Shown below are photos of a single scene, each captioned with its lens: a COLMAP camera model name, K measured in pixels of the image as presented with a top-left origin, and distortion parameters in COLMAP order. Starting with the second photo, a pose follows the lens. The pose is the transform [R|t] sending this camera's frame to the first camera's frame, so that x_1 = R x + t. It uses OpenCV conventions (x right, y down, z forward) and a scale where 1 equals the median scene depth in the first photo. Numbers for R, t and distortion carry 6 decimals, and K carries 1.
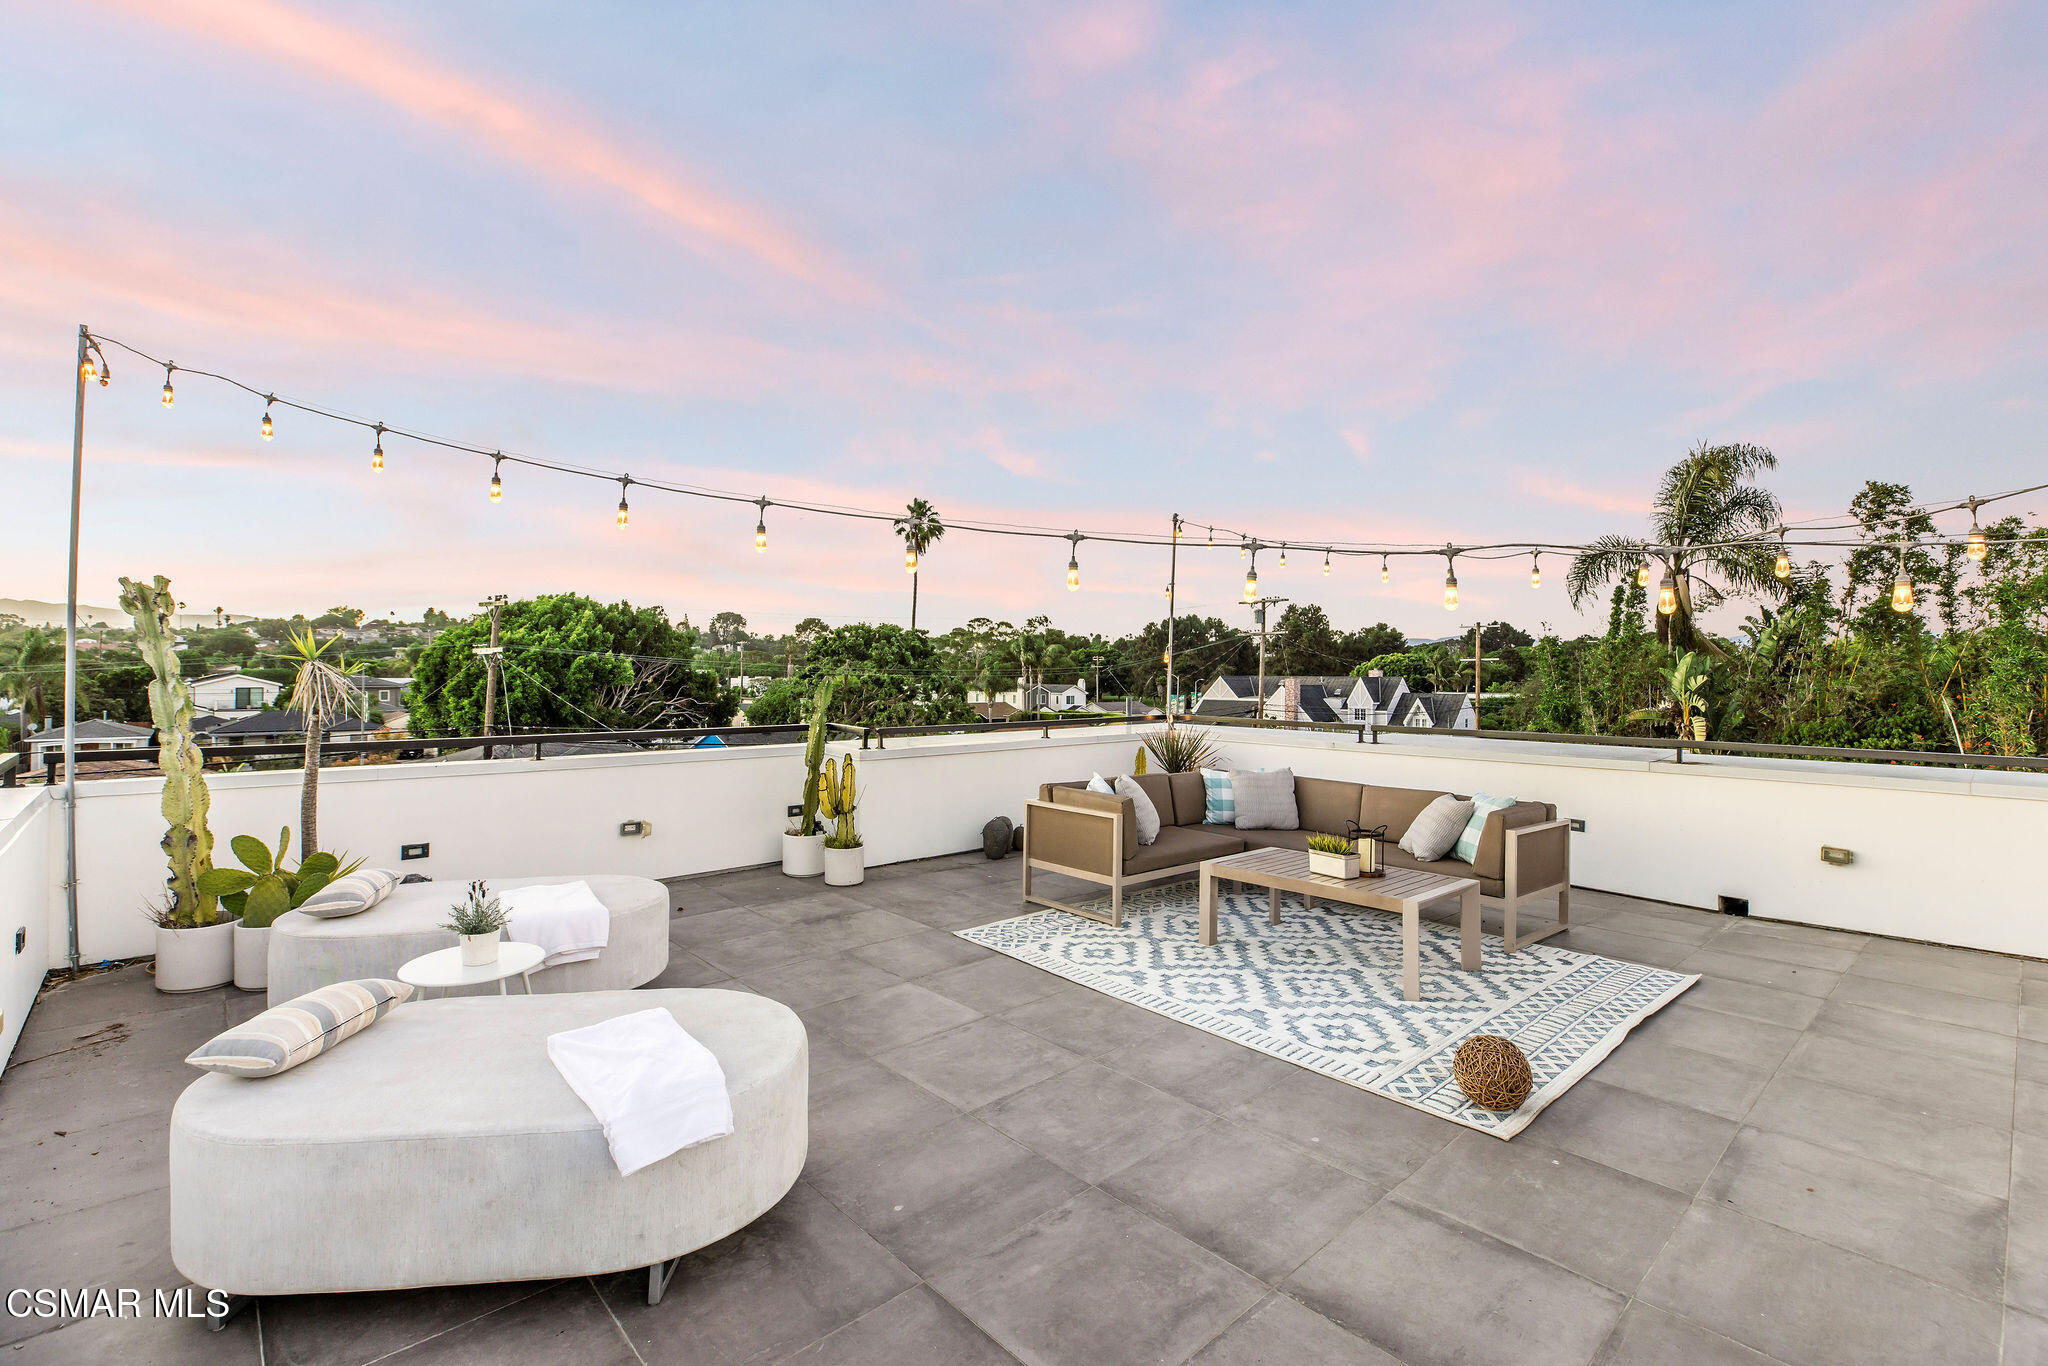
lens RADIAL K [[925.0, 0, 1025.3], [0, 925.0, 675.8], [0, 0, 1]] dist [0.000796, 0.000281]
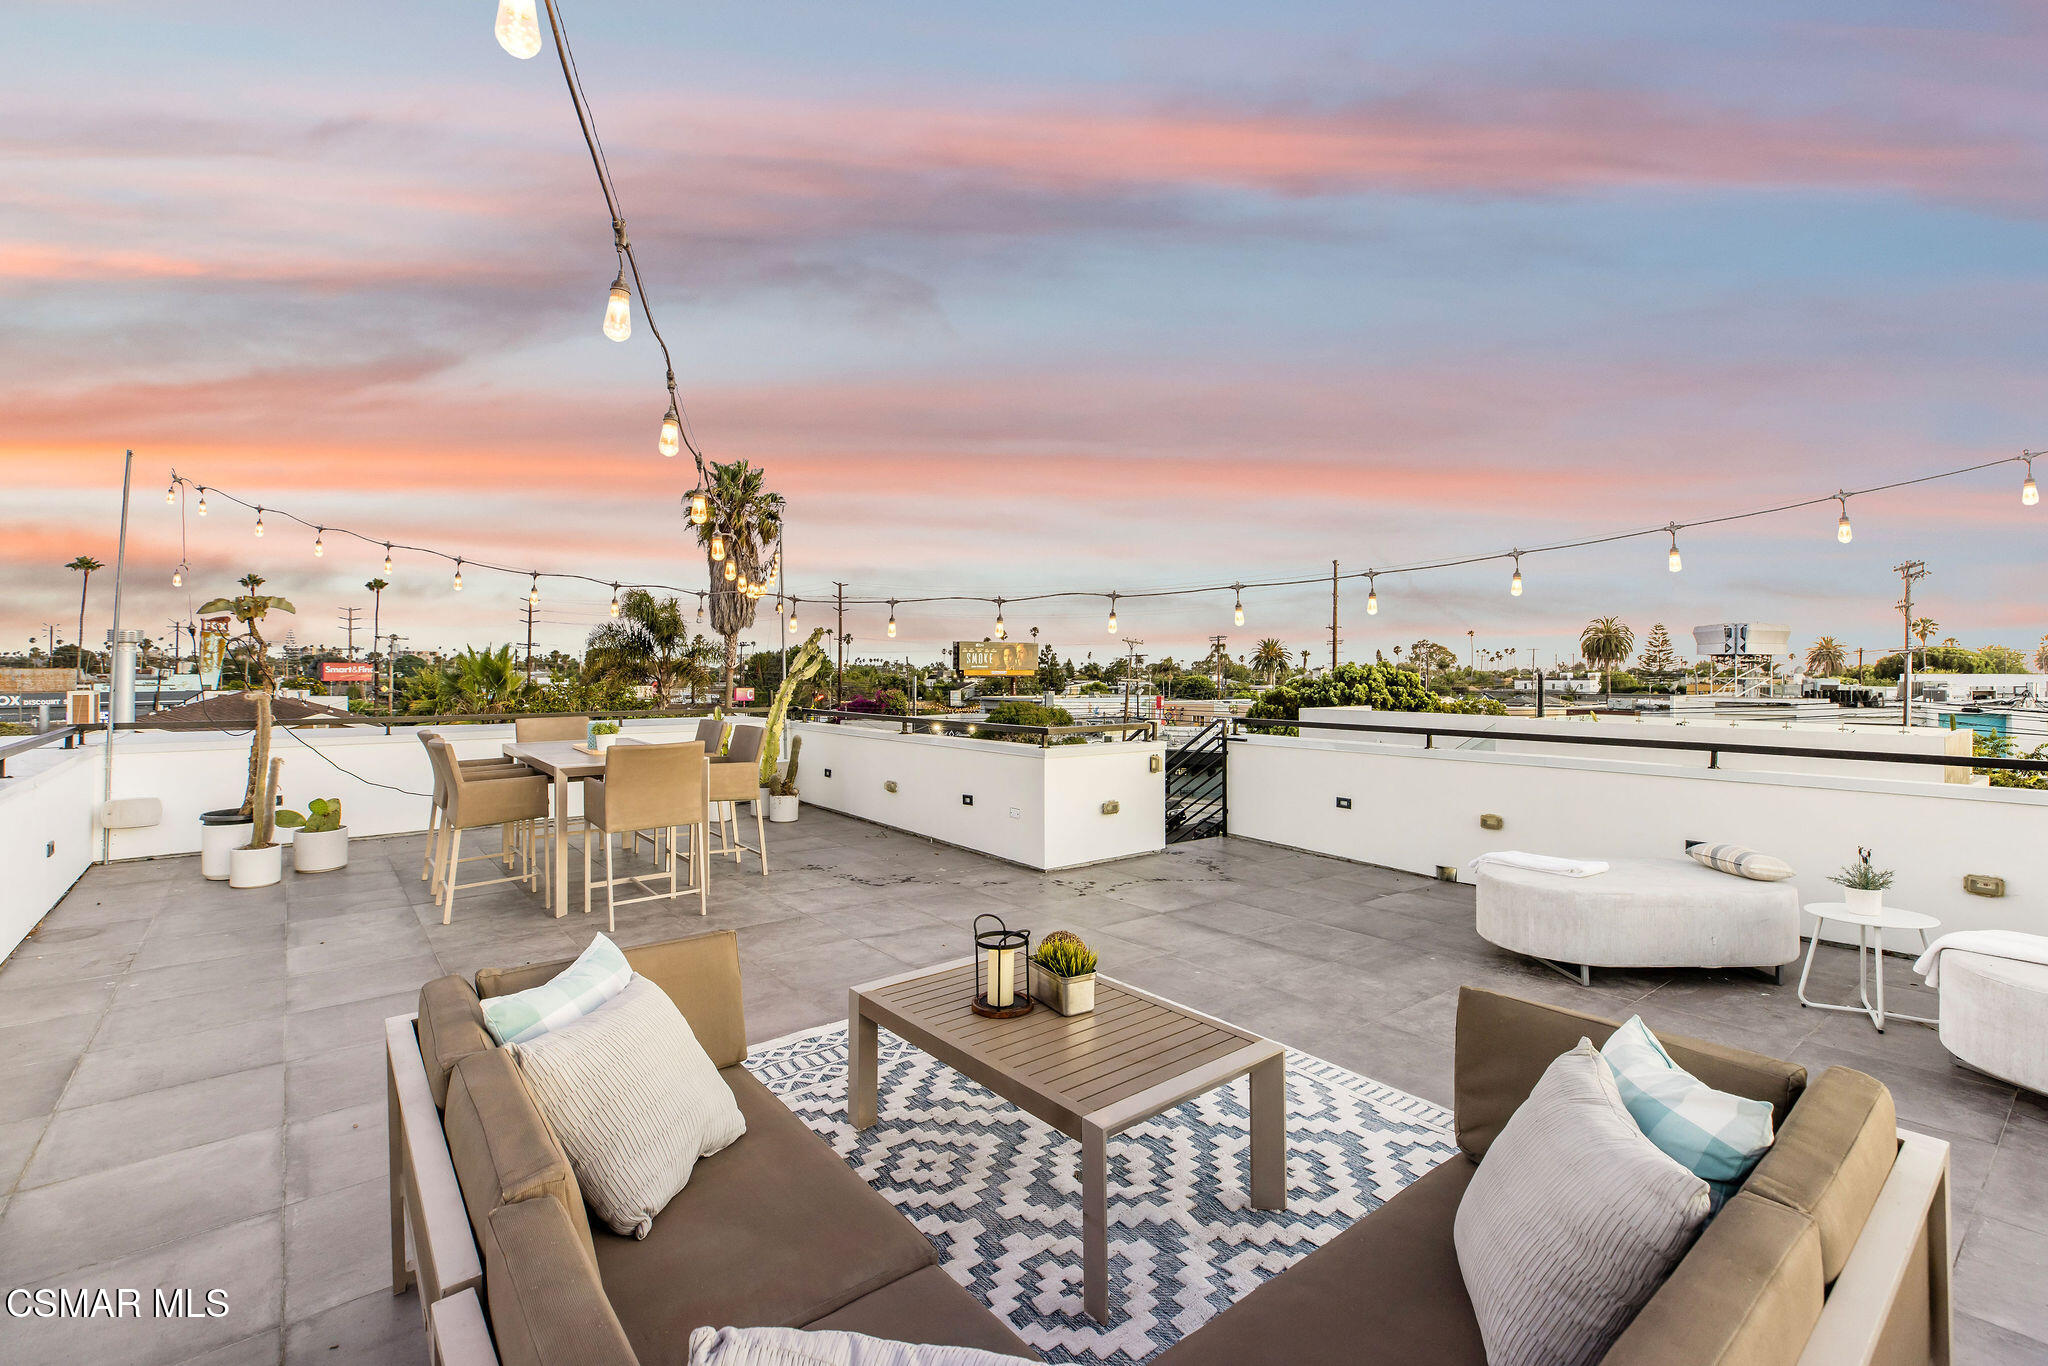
lens RADIAL K [[925.0, 0, 1025.1], [0, 925.0, 673.2], [0, 0, 1]] dist [0.000796, 0.000281]
pose [[-0.998165, -0.008350, 0.059968, 0.444544], [-0.008178, 0.999962, 0.003106, -0.006511], [-0.059992, 0.002610, -0.998195, 2.223913]]
